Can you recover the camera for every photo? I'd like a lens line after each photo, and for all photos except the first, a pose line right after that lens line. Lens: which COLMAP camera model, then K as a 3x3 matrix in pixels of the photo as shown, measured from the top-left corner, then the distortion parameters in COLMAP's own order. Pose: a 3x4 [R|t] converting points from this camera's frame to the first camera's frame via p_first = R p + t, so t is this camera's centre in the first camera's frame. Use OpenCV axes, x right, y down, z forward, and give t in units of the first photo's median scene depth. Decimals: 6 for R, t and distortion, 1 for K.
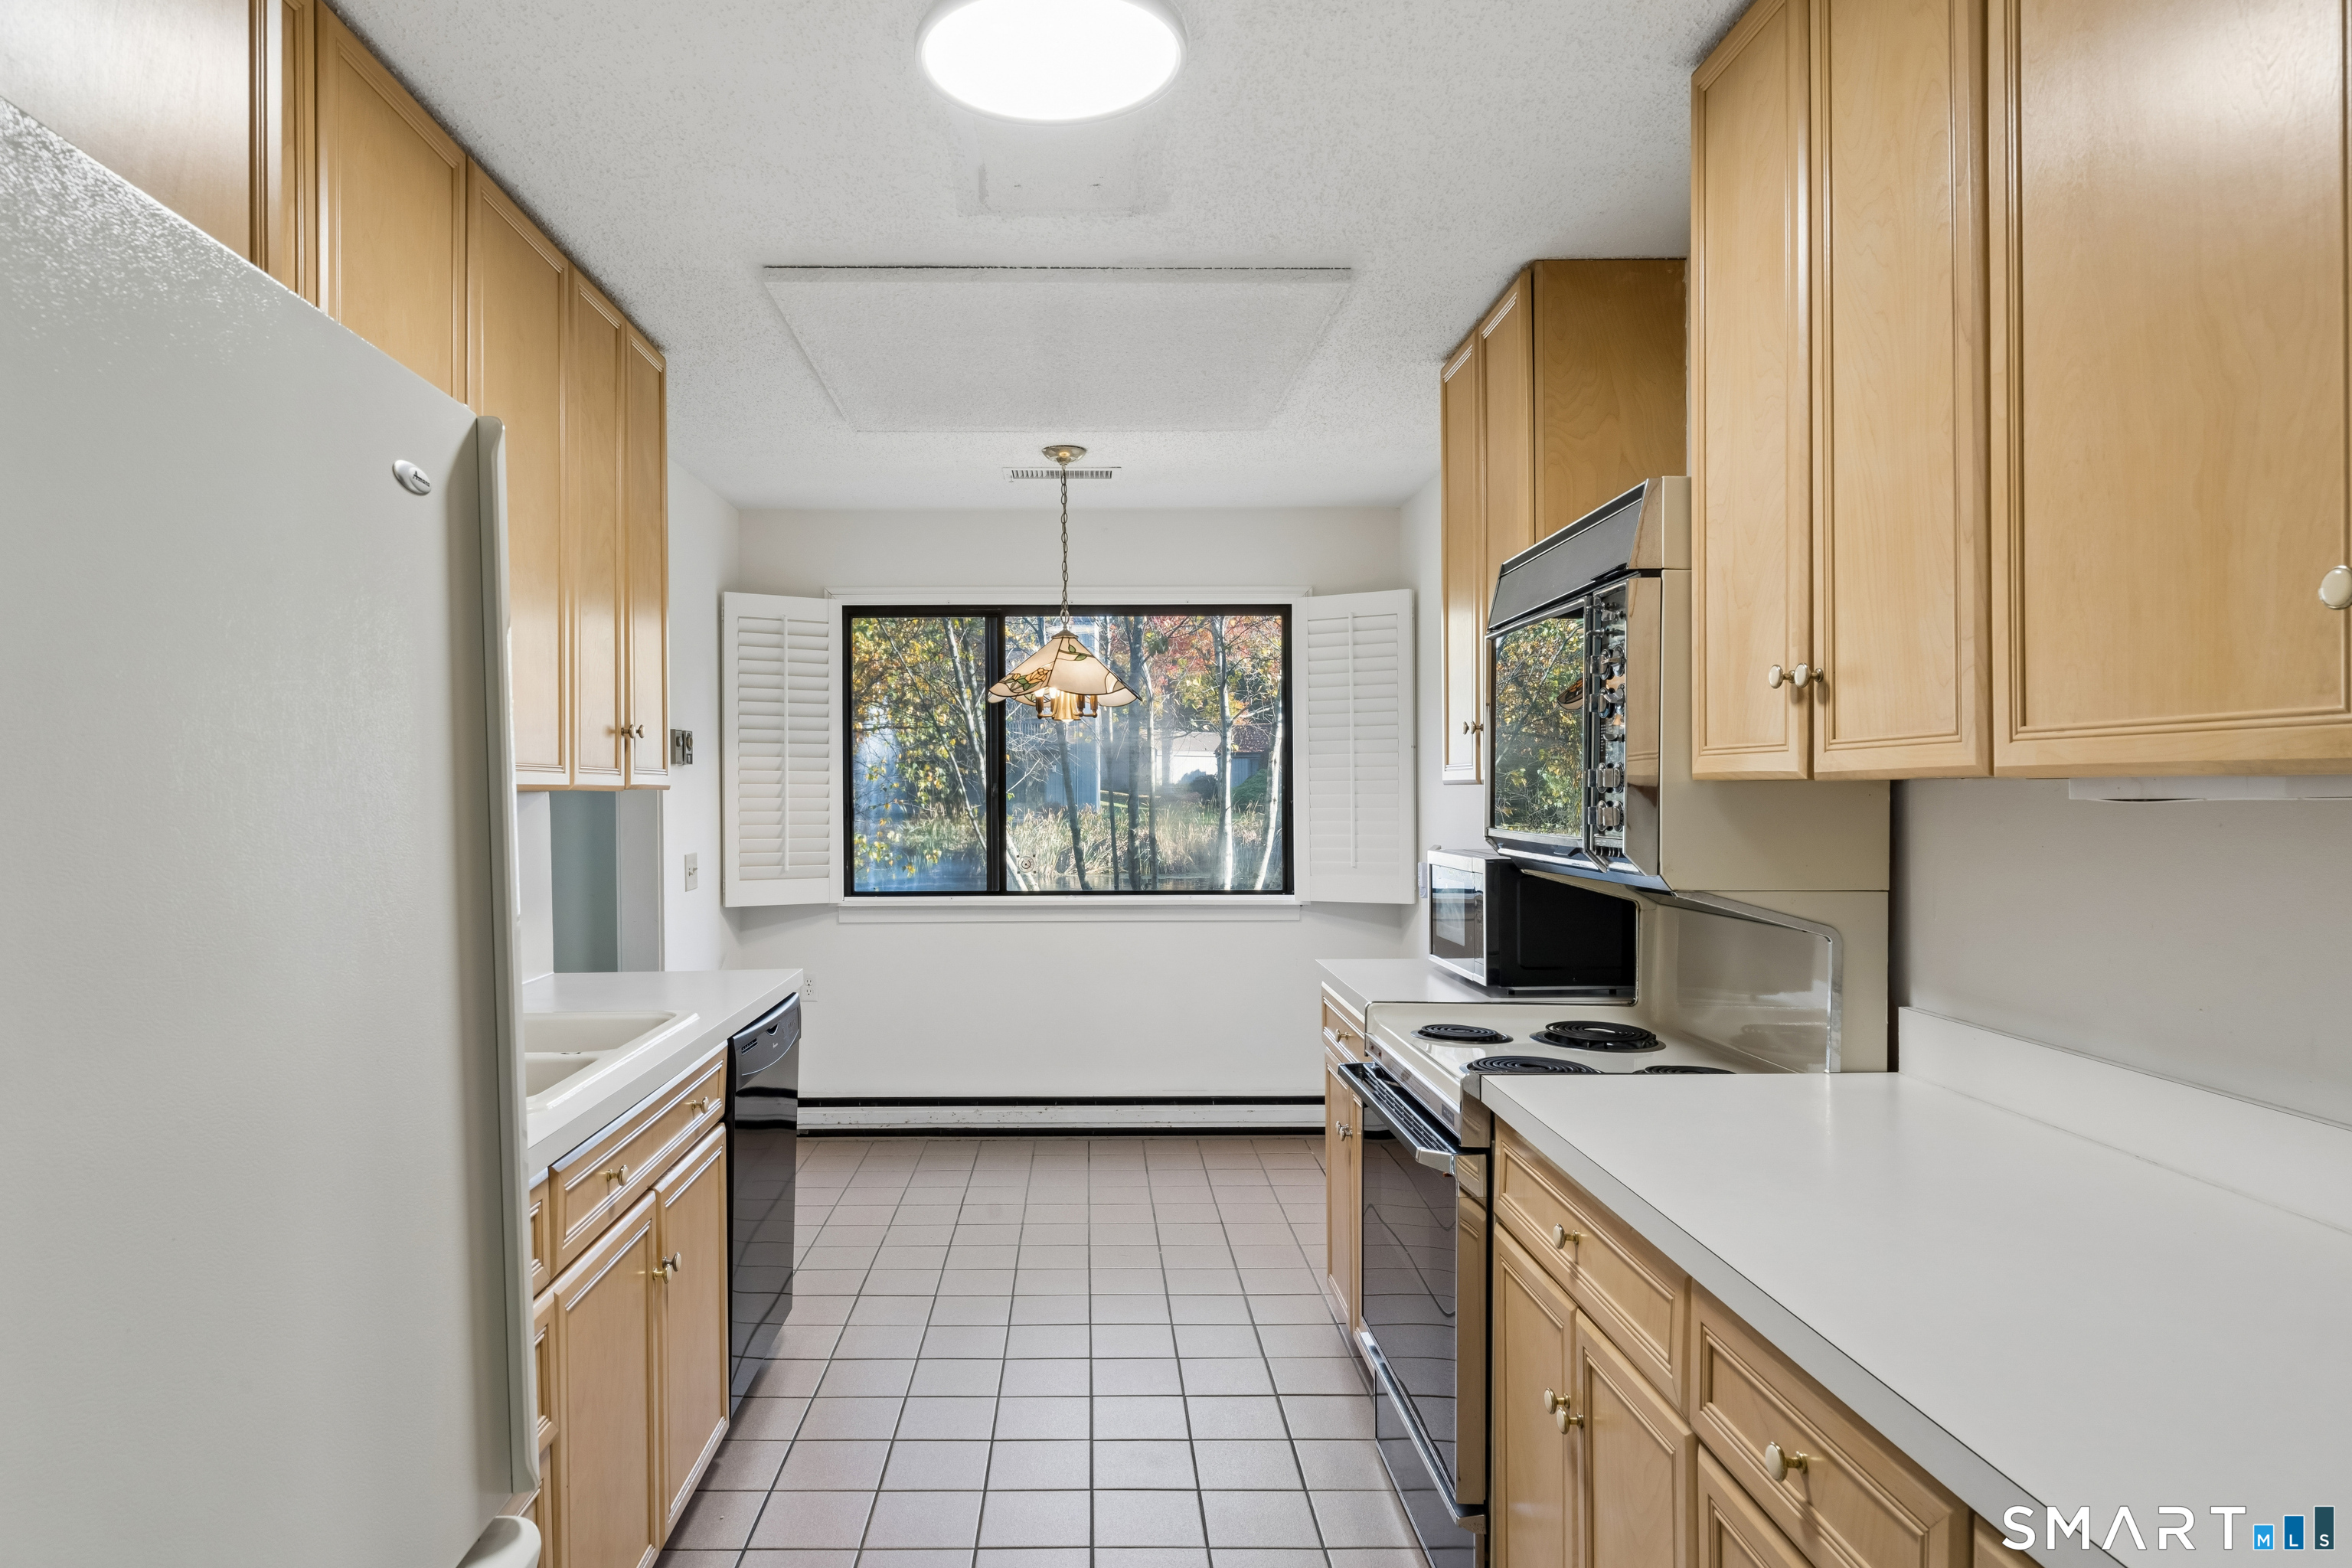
lens RADIAL K [[1393.5, 0, 1096.6], [0, 1393.5, 807.1], [0, 0, 1]] dist [0.002650, -0.000184]
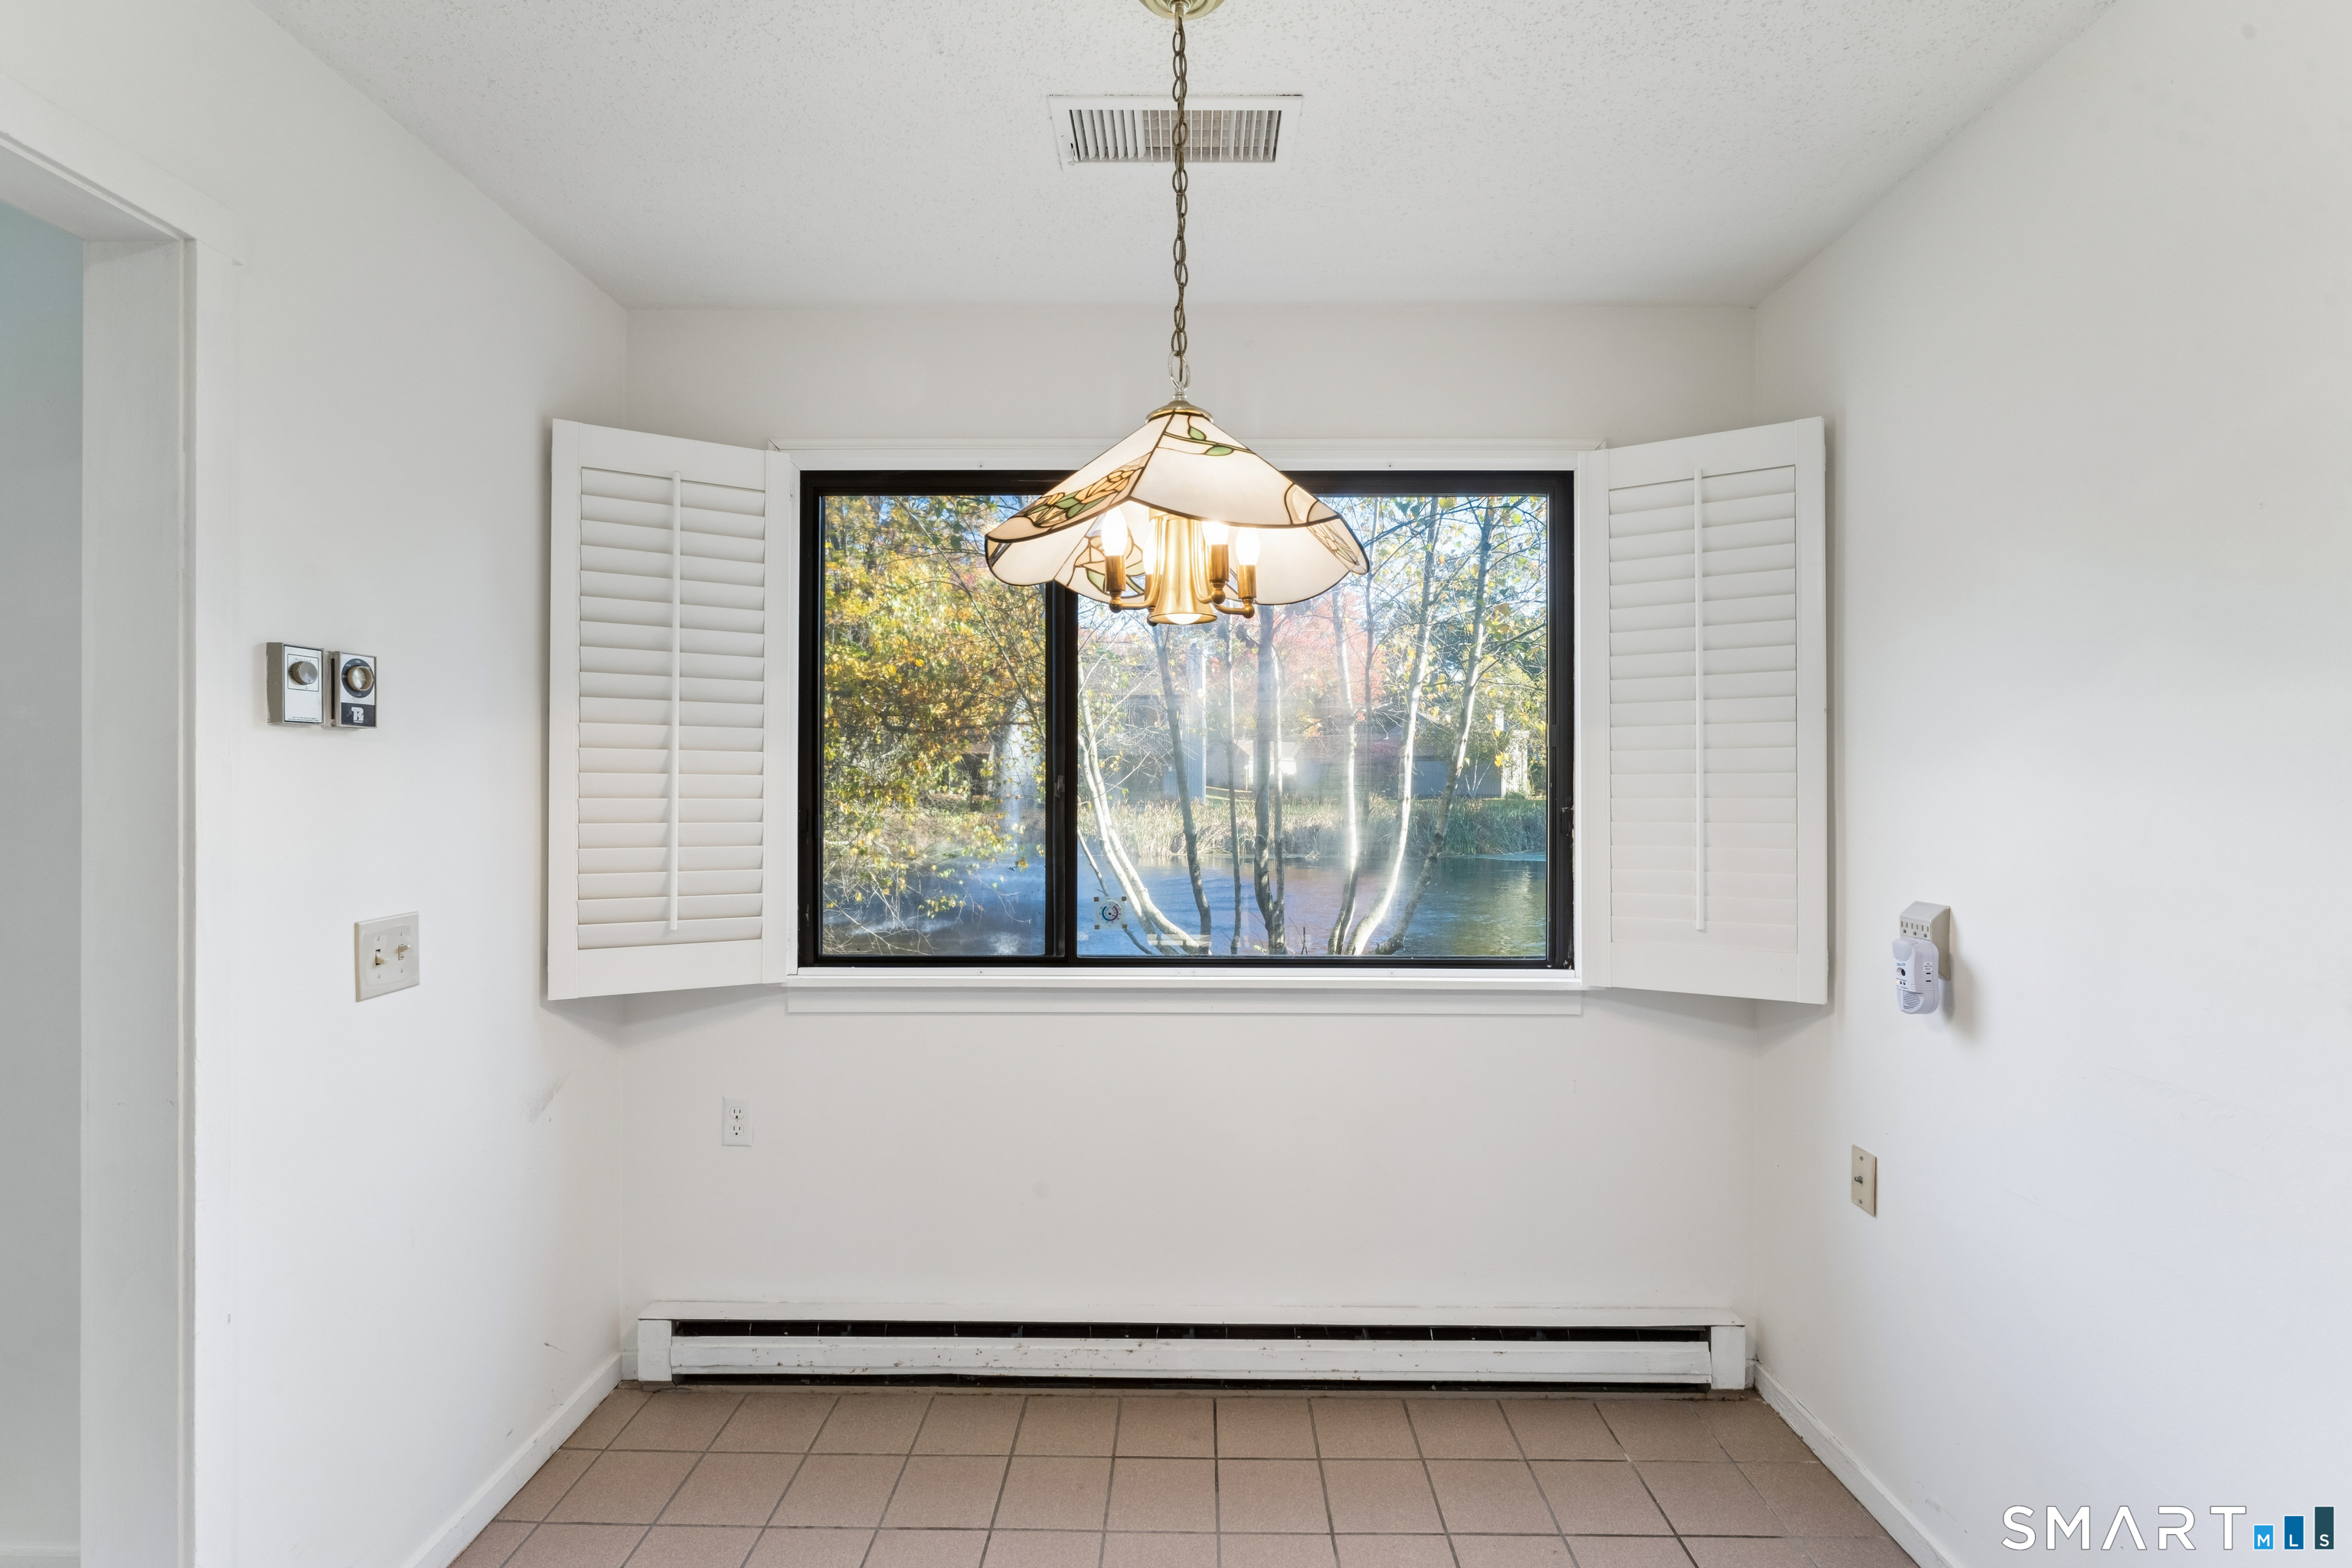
lens RADIAL K [[1028.8, 0, 1176.0], [0, 1028.8, 784.0], [0, 0, 1]] dist [0.000009, -0.000005]
pose [[0.999682, 0.005744, -0.024572, -0.024710], [-0.006096, 0.999879, -0.014281, -0.014621], [0.024487, 0.014426, 0.999596, 1.115278]]
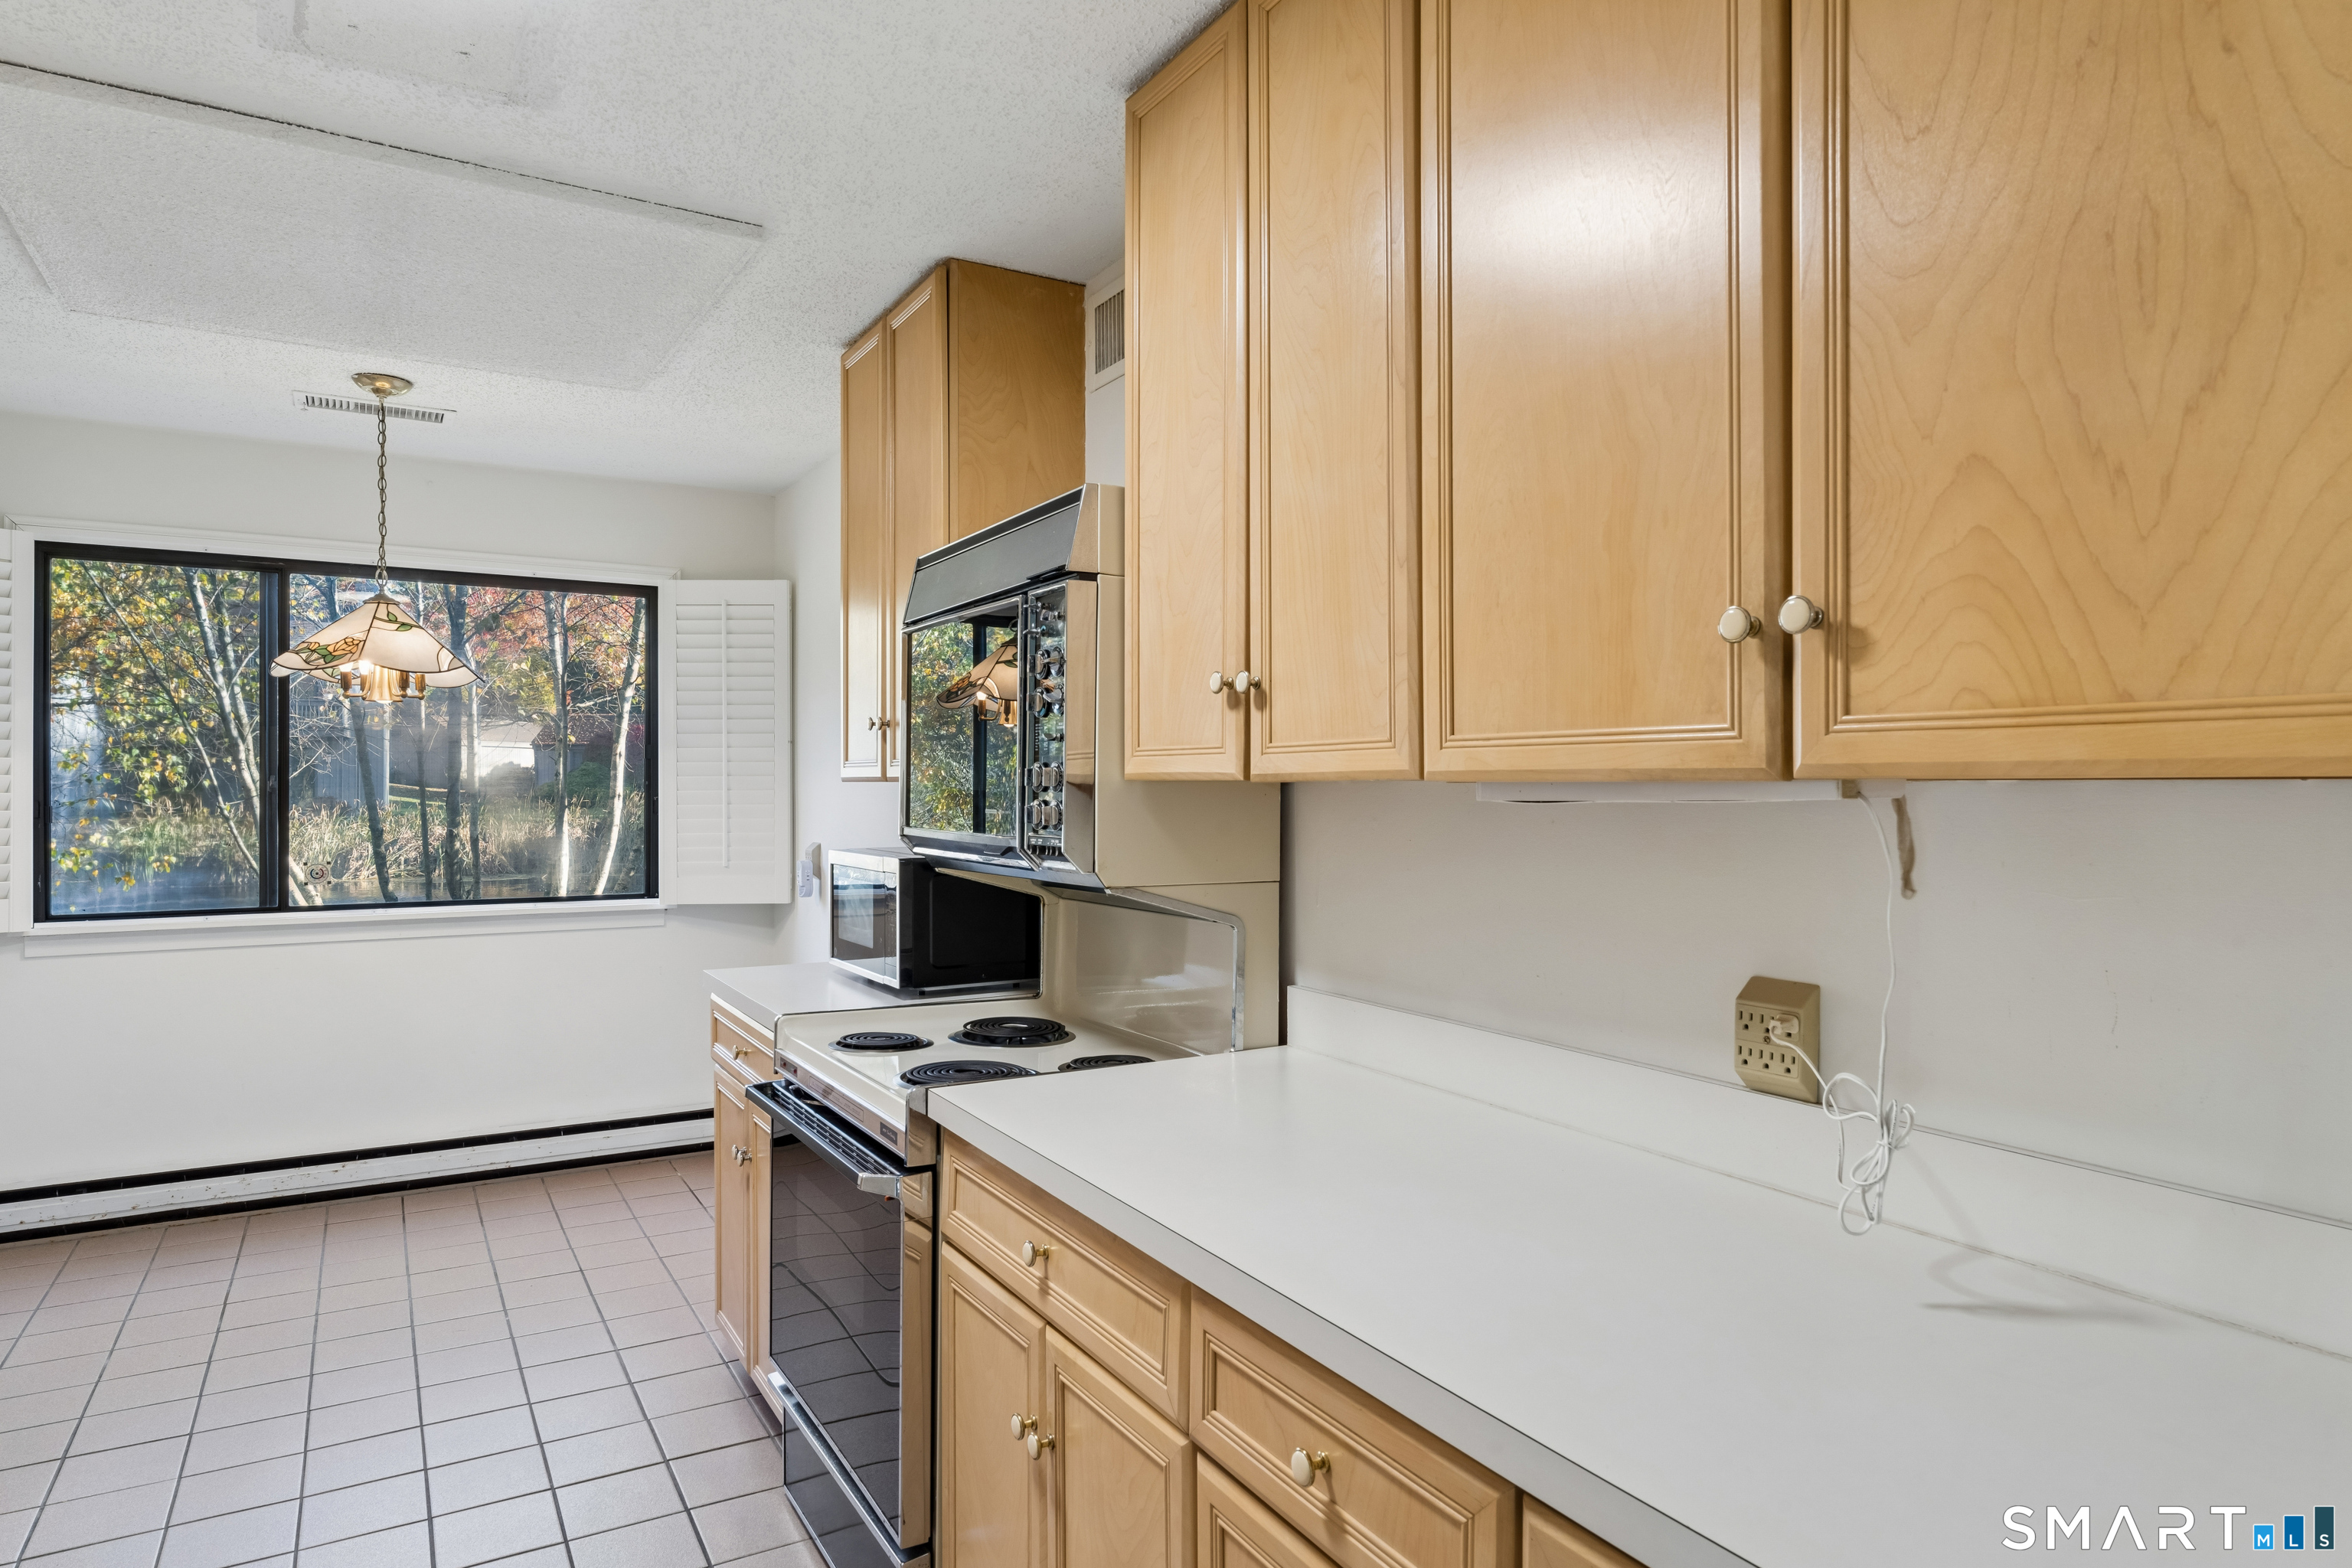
lens RADIAL K [[1349.8, 0, 1176.0], [0, 1349.8, 784.0], [0, 0, 1]] dist [0.001535, -0.000281]
pose [[0.861599, 0.005814, 0.507556, -0.036297], [0.000889, 0.999916, -0.012962, -0.002626], [-0.507588, 0.011619, 0.861521, 0.092012]]
